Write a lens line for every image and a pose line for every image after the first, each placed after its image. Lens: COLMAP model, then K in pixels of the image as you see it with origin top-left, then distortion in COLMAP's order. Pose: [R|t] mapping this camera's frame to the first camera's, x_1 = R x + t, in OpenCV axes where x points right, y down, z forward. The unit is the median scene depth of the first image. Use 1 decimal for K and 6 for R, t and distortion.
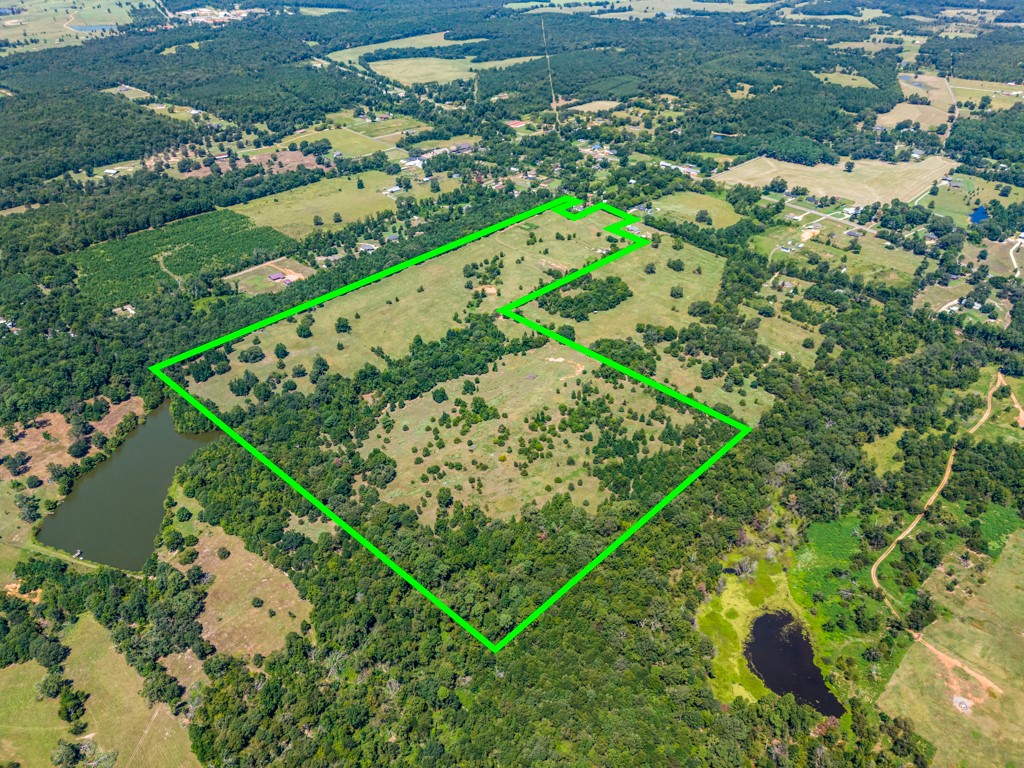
lens RADIAL K [[742.6, 0, 512.0], [0, 742.6, 384.0], [0, 0, 1]] dist [0.054028, -0.045483]
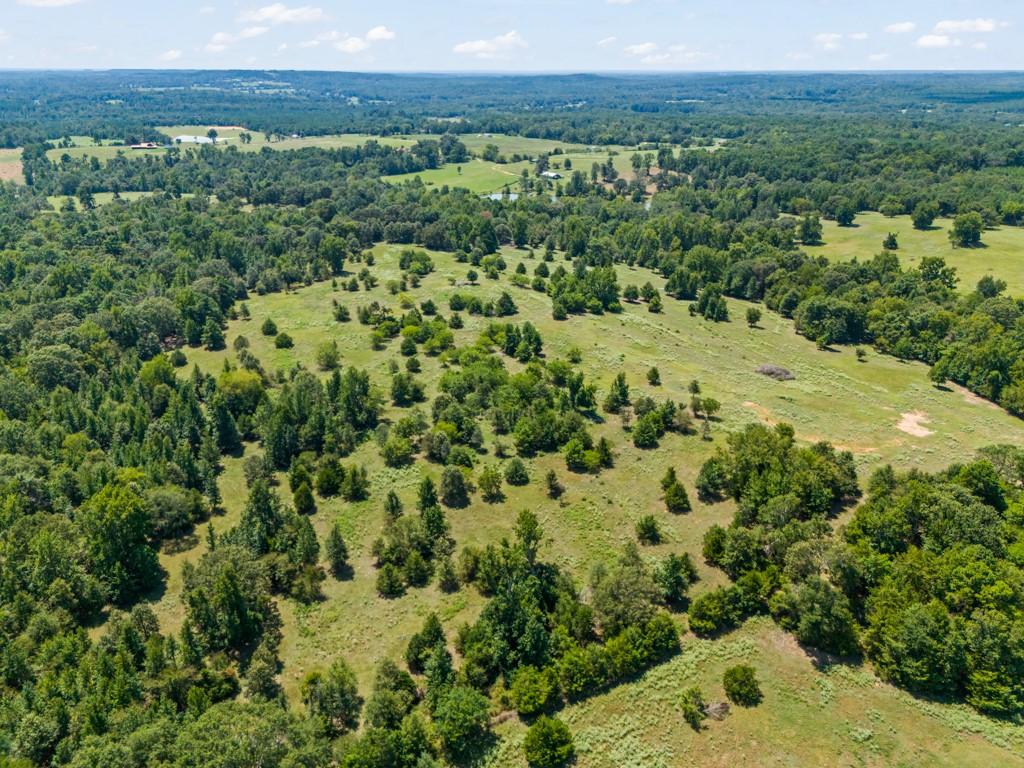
lens RADIAL K [[742.6, 0, 512.0], [0, 742.6, 384.0], [0, 0, 1]] dist [0.054028, -0.045483]
pose [[-0.292373, 0.356850, -0.887230, 0.287703], [-0.529687, 0.712022, 0.460930, -0.081355], [0.796209, 0.604718, -0.019157, 0.803221]]
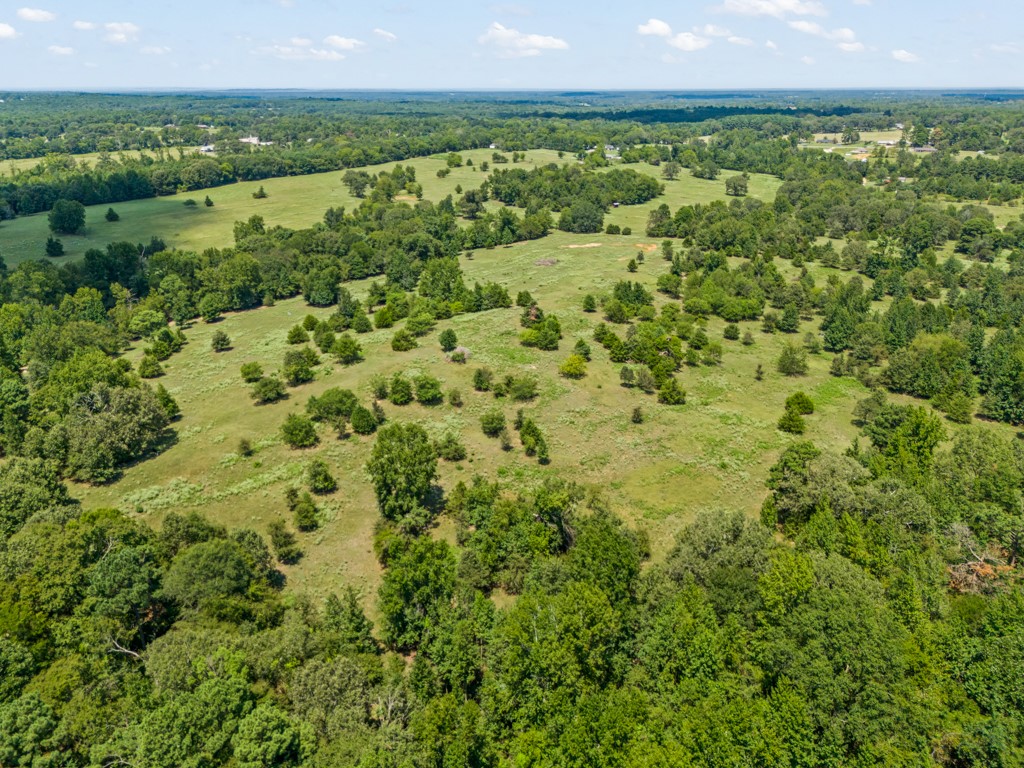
lens RADIAL K [[742.6, 0, 512.0], [0, 742.6, 384.0], [0, 0, 1]] dist [0.054028, -0.045483]
pose [[0.976980, -0.072076, 0.200785, -0.070072], [0.114774, 0.970958, -0.209921, 0.121126], [-0.179824, 0.228134, 0.956880, 0.540394]]
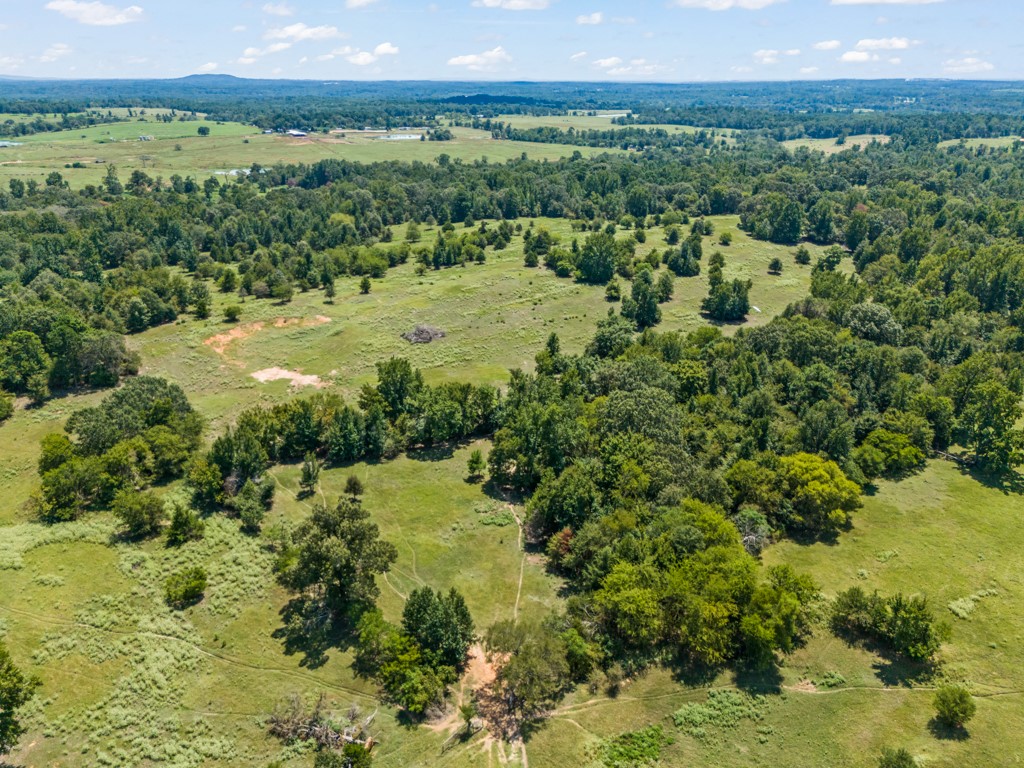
lens RADIAL K [[742.6, 0, 512.0], [0, 742.6, 384.0], [0, 0, 1]] dist [0.054028, -0.045483]
pose [[-0.996265, -0.011569, 0.085566, -0.026660], [0.064217, 0.563173, 0.823840, -0.199534], [-0.057719, 0.826258, -0.560327, 1.019466]]
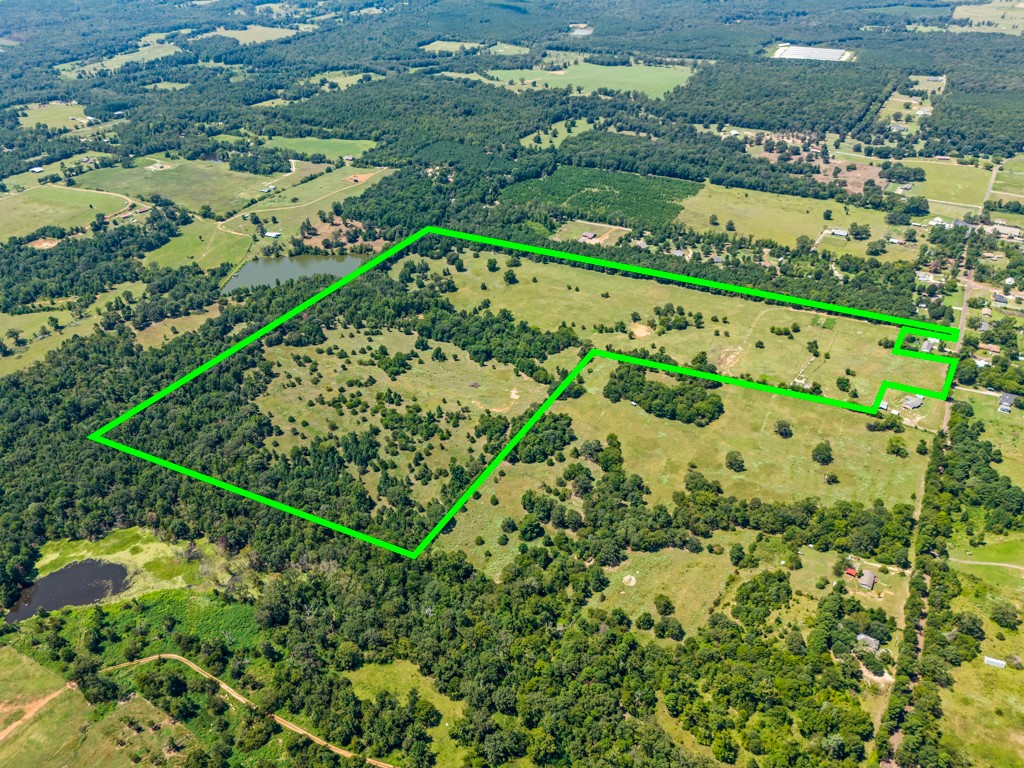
lens RADIAL K [[773.4, 0, 512.0], [0, 773.4, 384.0], [0, 0, 1]] dist [0.056344, -0.050104]
pose [[0.272416, 0.528469, -0.804059, 0.726843], [-0.524343, 0.782213, 0.336462, -0.322829], [0.806755, 0.329945, 0.490186, 0.483655]]
